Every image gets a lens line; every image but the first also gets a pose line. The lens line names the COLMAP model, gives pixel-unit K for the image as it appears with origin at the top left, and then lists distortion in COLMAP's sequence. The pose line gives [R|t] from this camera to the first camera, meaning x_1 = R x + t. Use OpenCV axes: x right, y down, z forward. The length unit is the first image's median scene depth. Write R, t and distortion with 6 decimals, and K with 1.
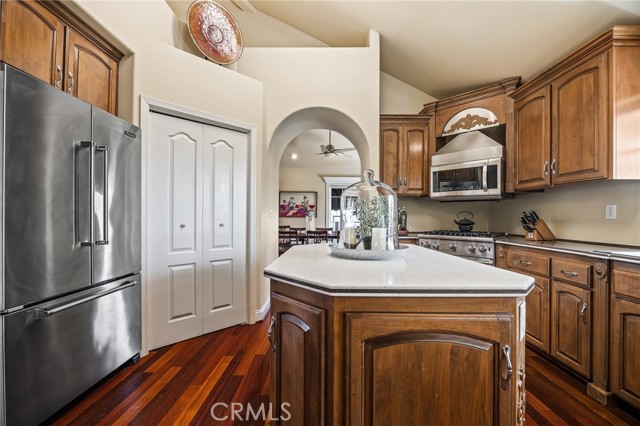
lens RADIAL K [[262.7, 0, 320.3], [0, 262.7, 215.0], [0, 0, 1]] dist [-0.000230, -0.000002]
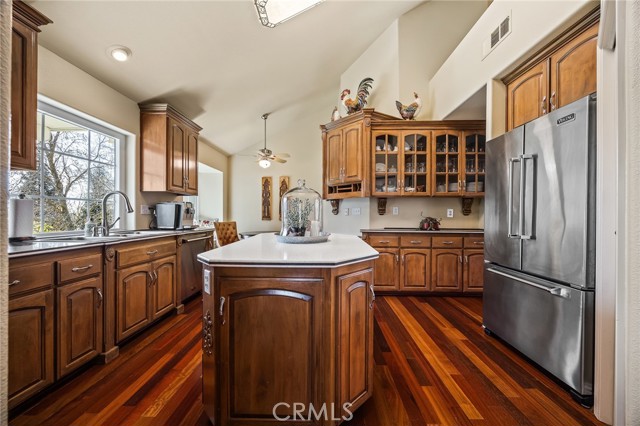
lens RADIAL K [[244.4, 0, 319.9], [0, 244.4, 215.7], [0, 0, 1]] dist [0.001772, 0.000224]
pose [[-0.999946, -0.010309, 0.001184, 0.070649], [-0.010310, 0.999946, -0.001255, 0.017630], [-0.001171, -0.001267, -0.999999, 1.868161]]
